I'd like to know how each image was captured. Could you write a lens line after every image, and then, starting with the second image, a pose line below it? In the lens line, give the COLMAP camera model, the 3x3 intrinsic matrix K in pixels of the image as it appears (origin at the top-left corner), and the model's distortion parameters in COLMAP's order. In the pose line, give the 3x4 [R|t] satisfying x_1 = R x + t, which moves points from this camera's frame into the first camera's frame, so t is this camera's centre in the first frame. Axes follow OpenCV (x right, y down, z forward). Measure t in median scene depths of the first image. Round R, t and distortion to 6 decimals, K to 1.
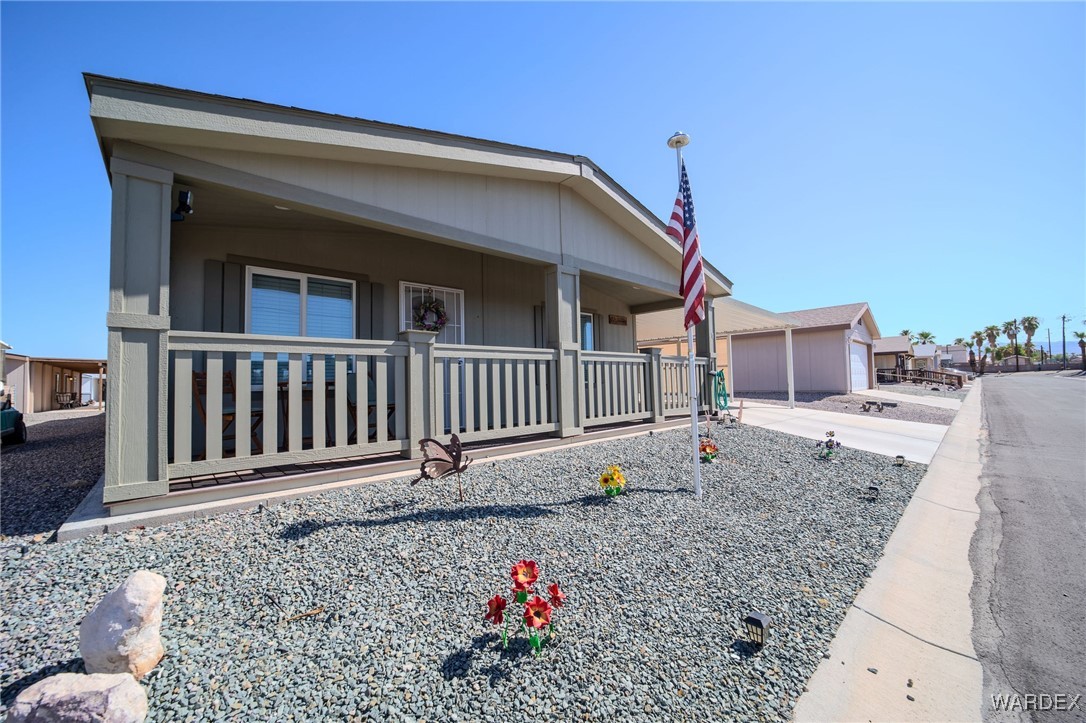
lens RADIAL K [[408.7, 0, 539.1], [0, 408.7, 365.8], [0, 0, 1]] dist [-0.001872, 0.001412]
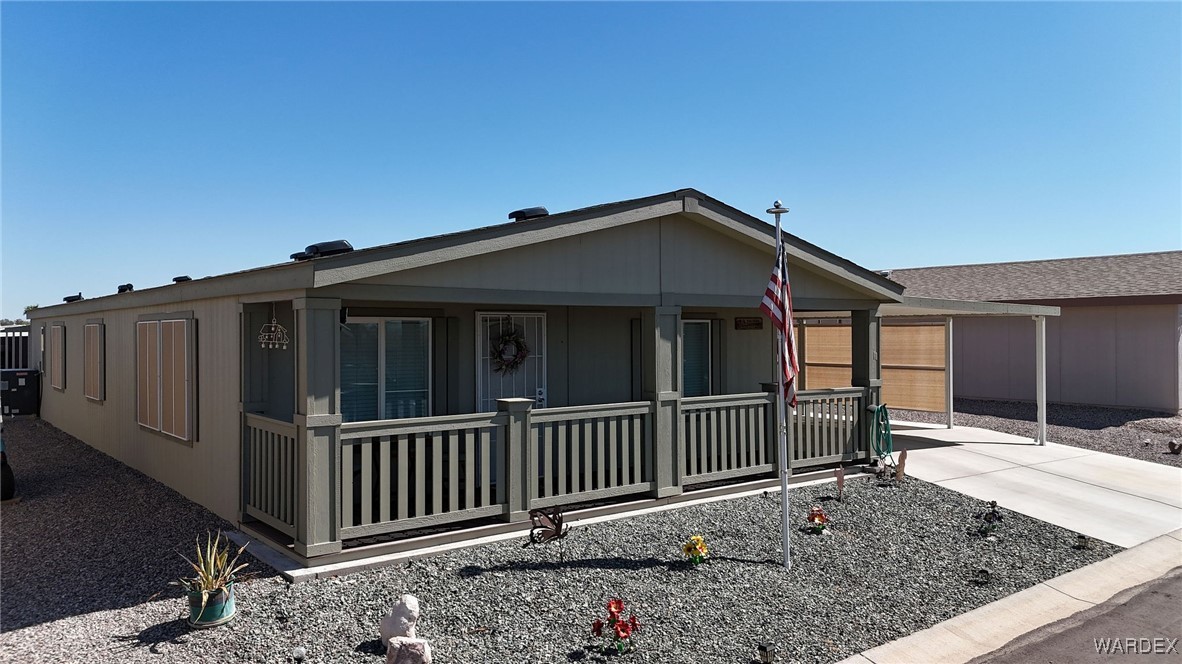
lens RADIAL K [[838.4, 0, 595.4], [0, 838.4, 329.0], [0, 0, 1]] dist [0.127107, -0.020194]
pose [[0.997885, 0.018559, -0.062305, 0.040268], [-0.016242, 0.999165, 0.037490, -0.384765], [0.062949, -0.036398, 0.997353, -1.240944]]
